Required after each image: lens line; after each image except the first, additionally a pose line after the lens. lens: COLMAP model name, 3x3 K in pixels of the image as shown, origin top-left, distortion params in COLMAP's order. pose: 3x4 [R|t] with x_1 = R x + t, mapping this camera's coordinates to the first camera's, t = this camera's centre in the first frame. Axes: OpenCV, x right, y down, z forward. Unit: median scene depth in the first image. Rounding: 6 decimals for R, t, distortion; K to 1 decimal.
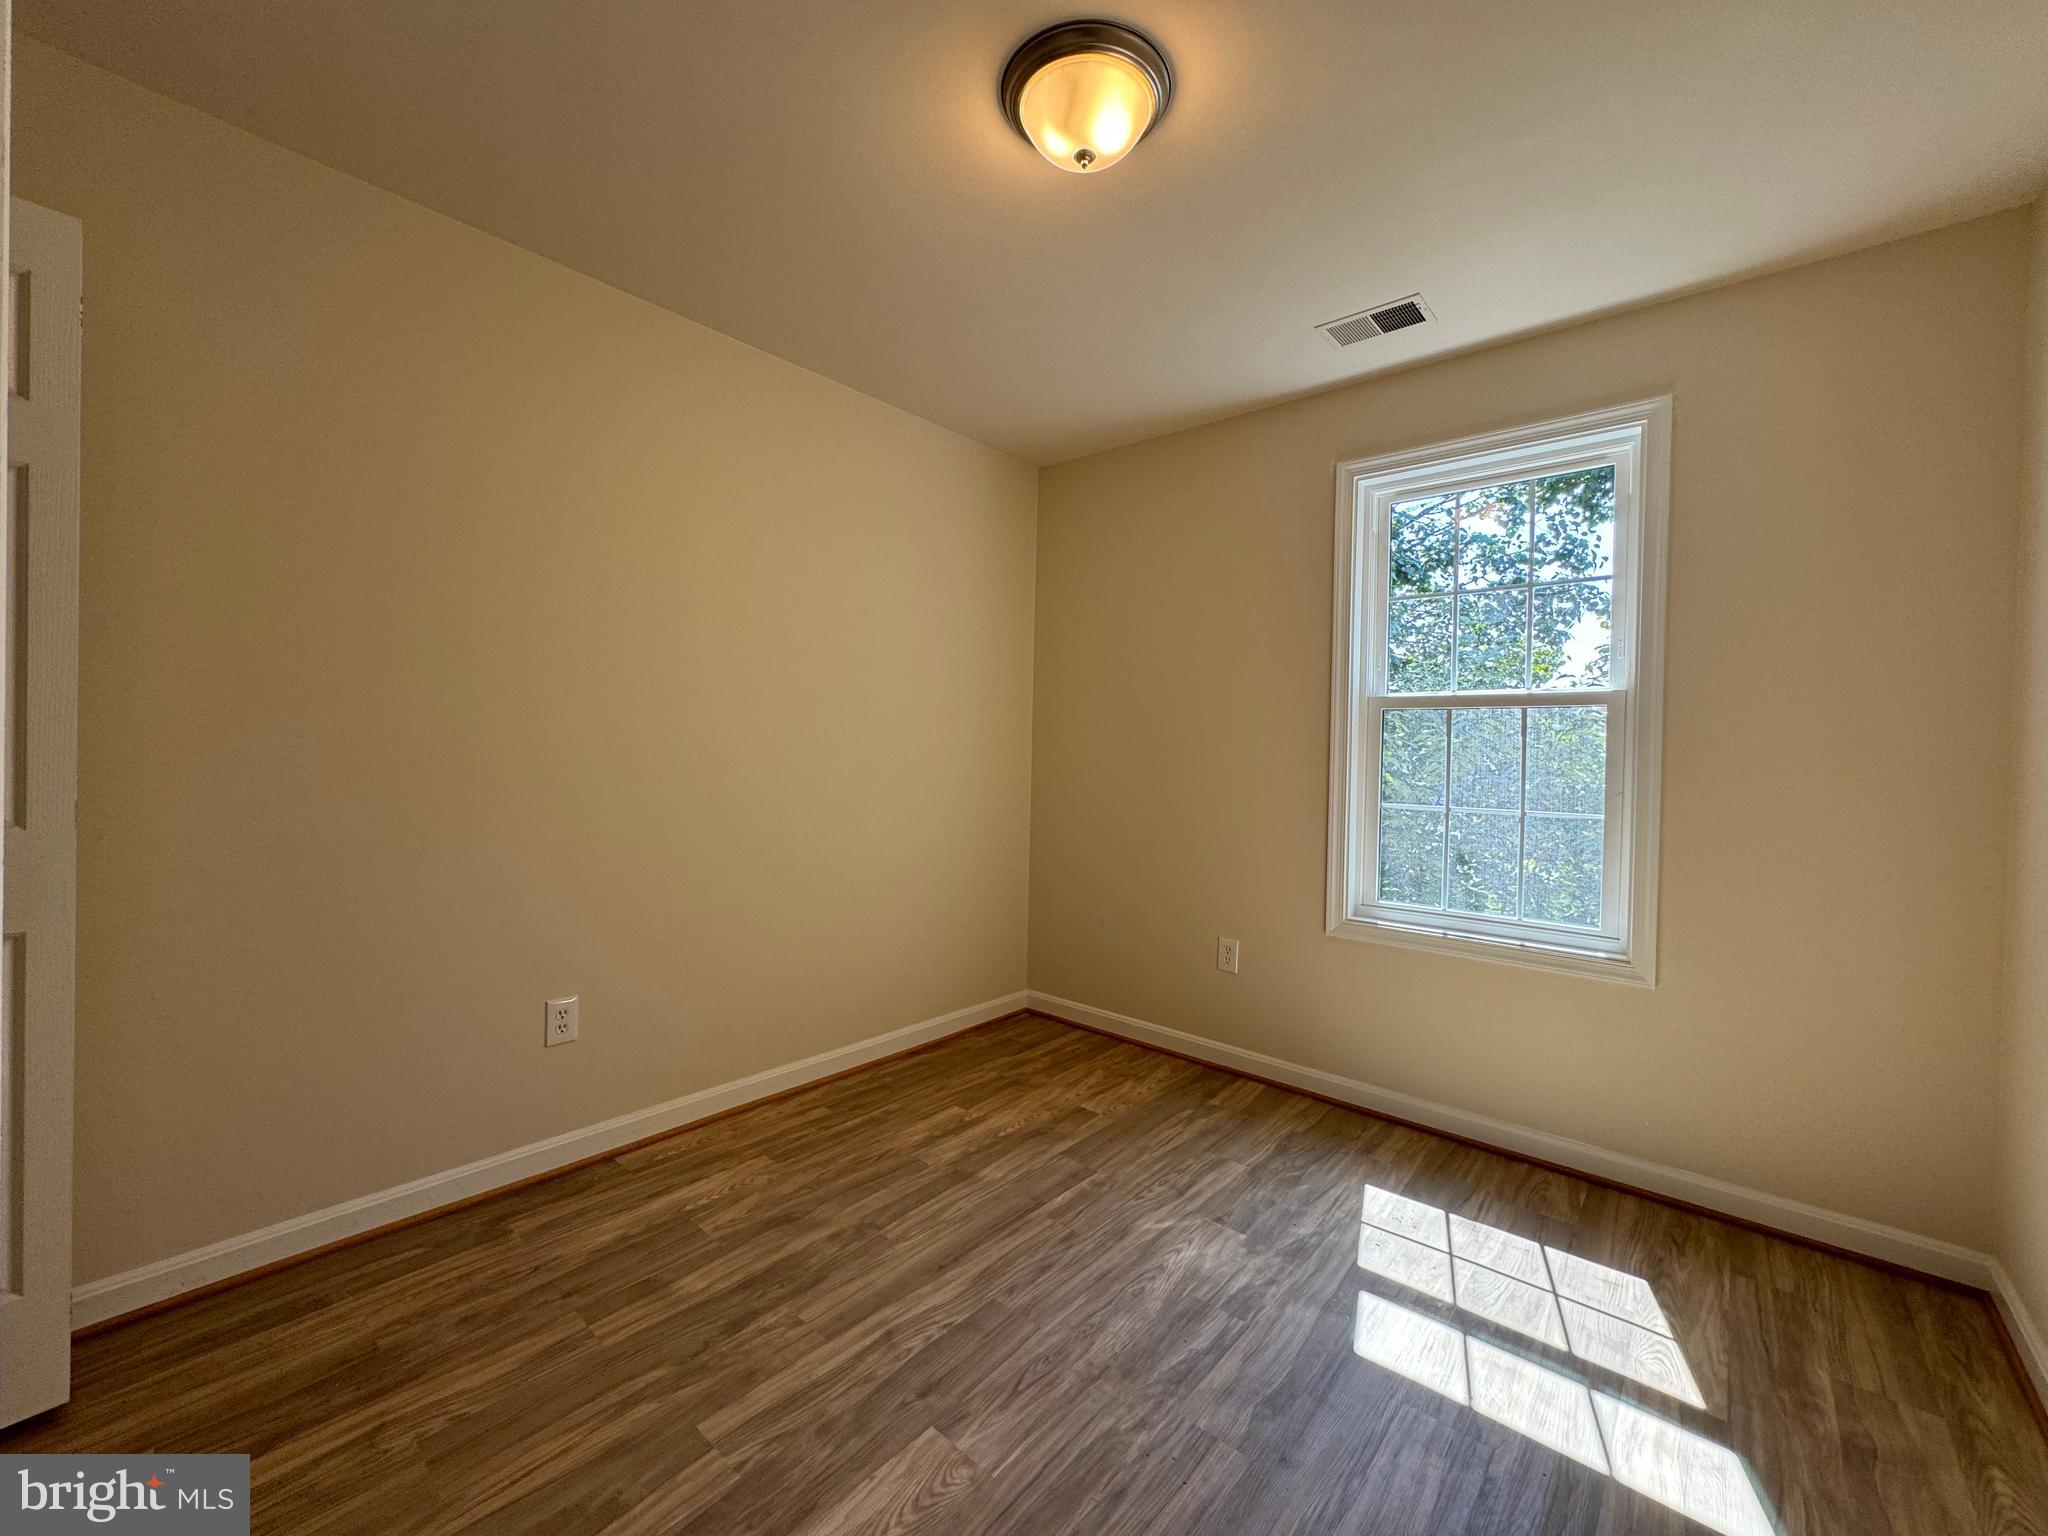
lens RADIAL K [[816.5, 0, 1019.7], [0, 816.5, 763.7], [0, 0, 1]] dist [-0.002238, 0.000560]
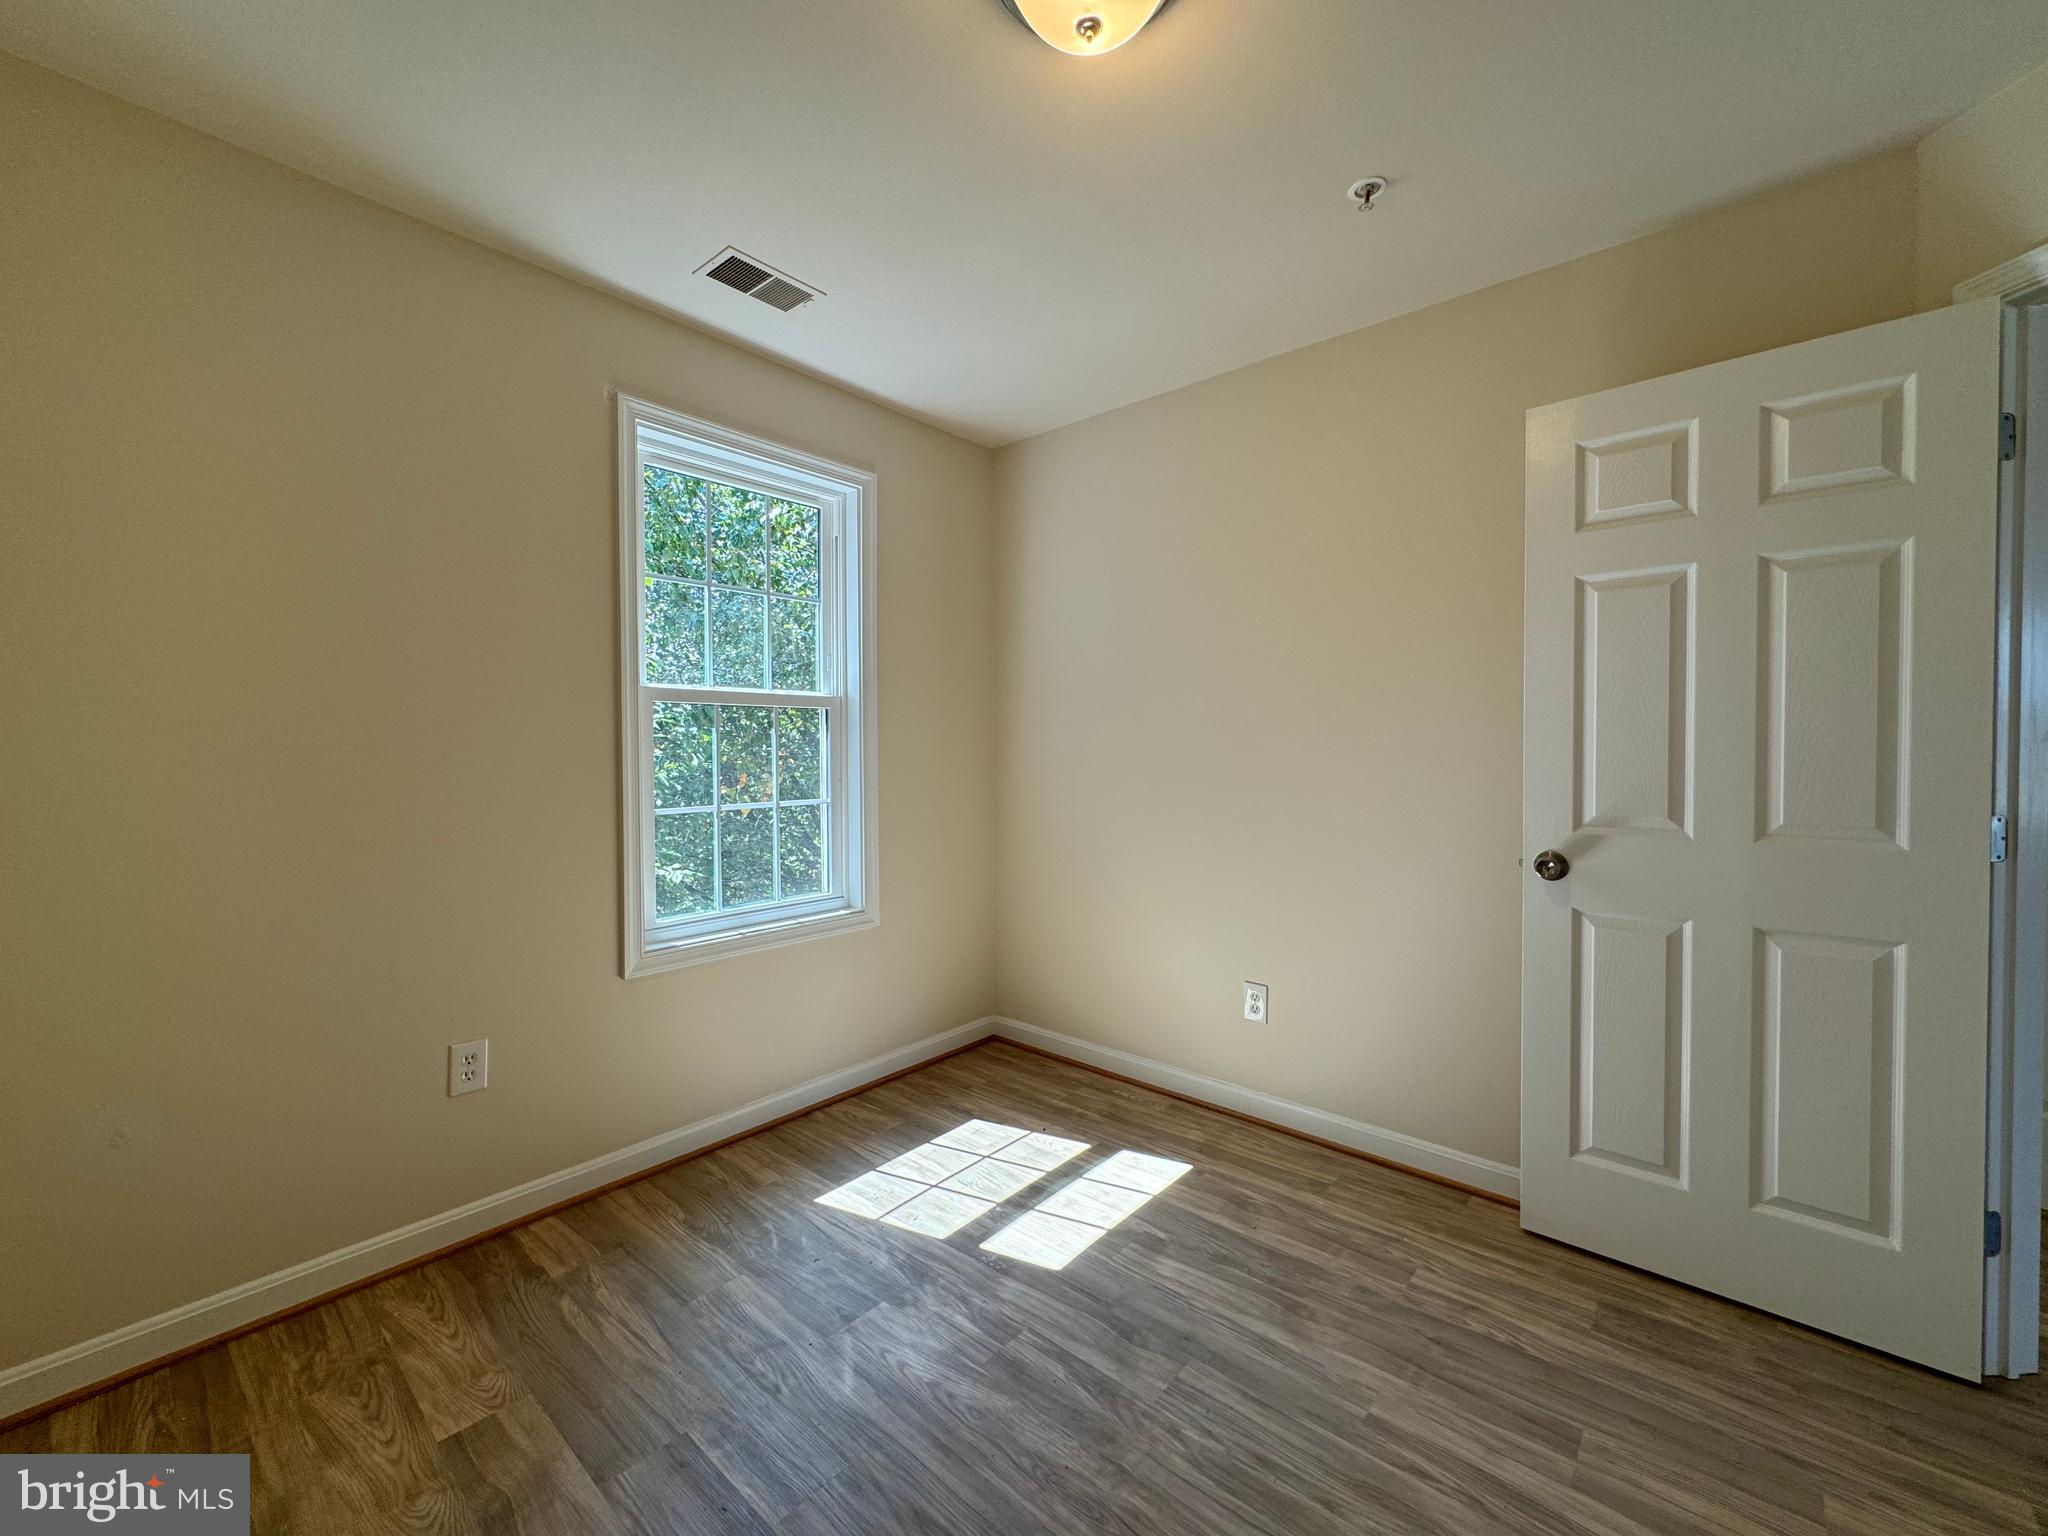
lens RADIAL K [[816.5, 0, 1022.7], [0, 816.5, 767.5], [0, 0, 1]] dist [-0.002238, 0.000560]
pose [[0.001706, -0.048051, 0.998843, -0.539373], [0.018535, 0.998675, 0.048011, -0.040304], [-0.999827, 0.018432, 0.002594, 0.773536]]
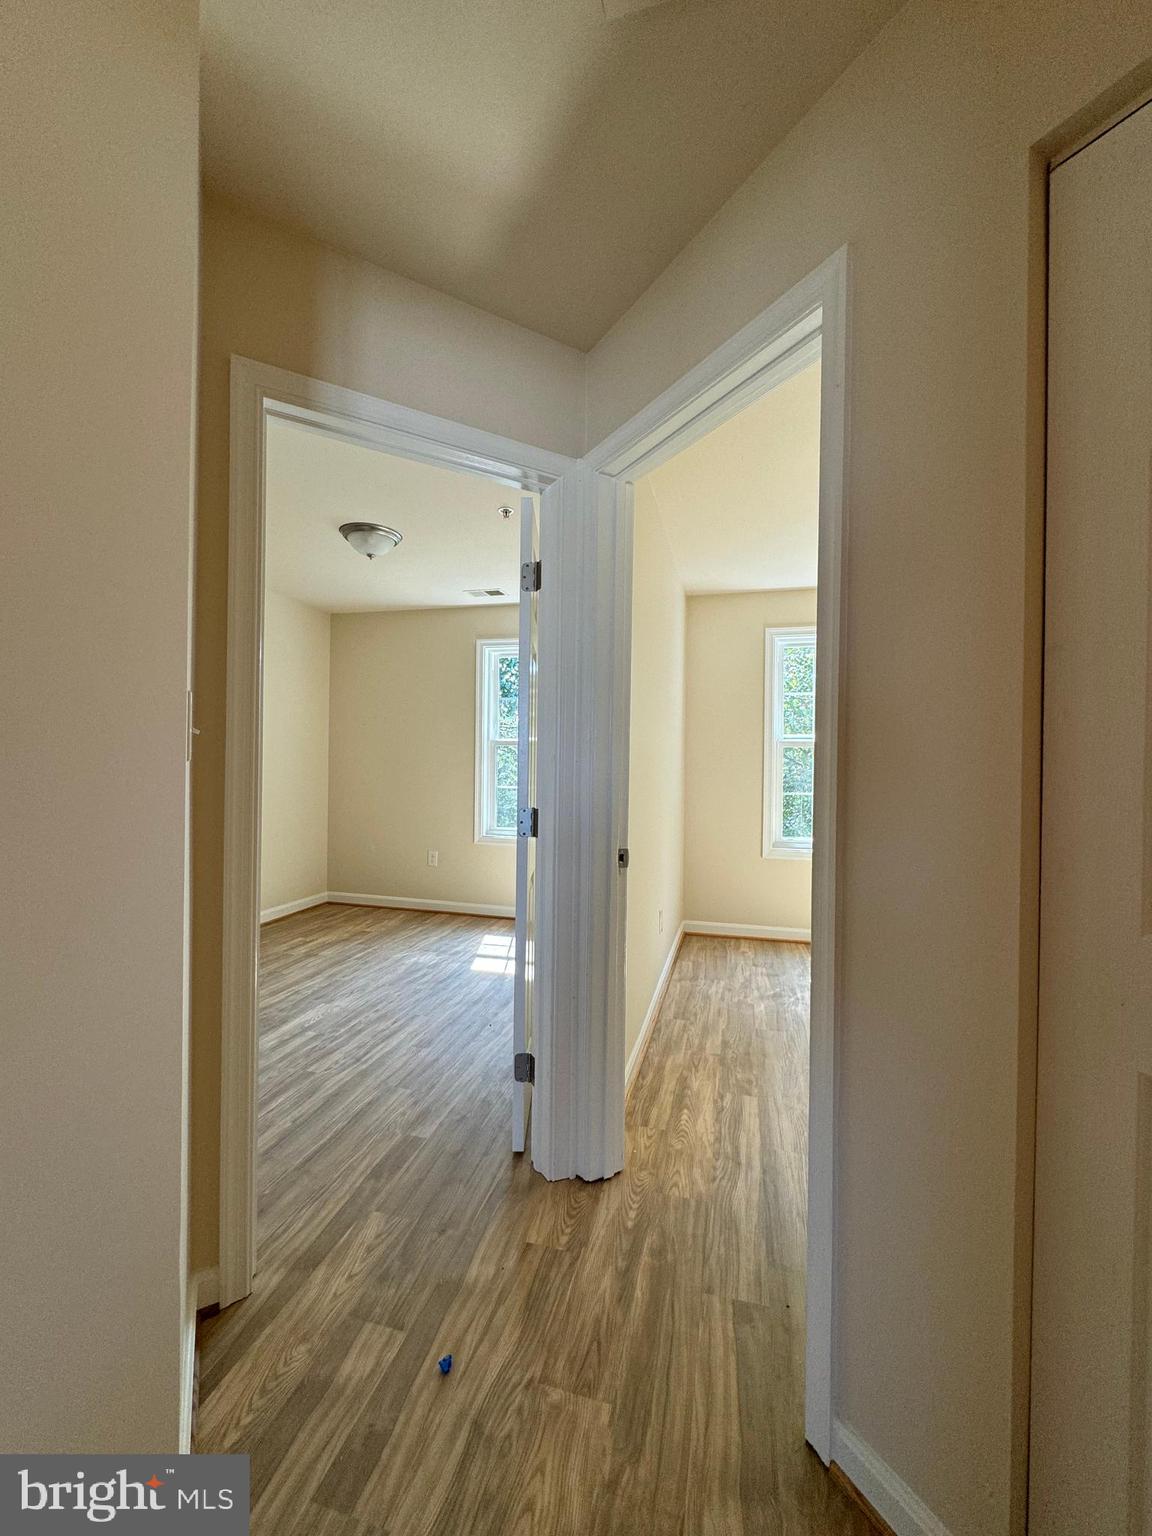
lens RADIAL K [[612.4, 0, 576.4], [0, 612.4, 765.8], [0, 0, 1]] dist [-0.002238, 0.000560]
pose [[0.896876, -0.009018, 0.442191, -0.164620], [0.009897, 0.999951, 0.000318, -0.009513], [-0.442172, 0.004091, 0.896921, -0.871772]]
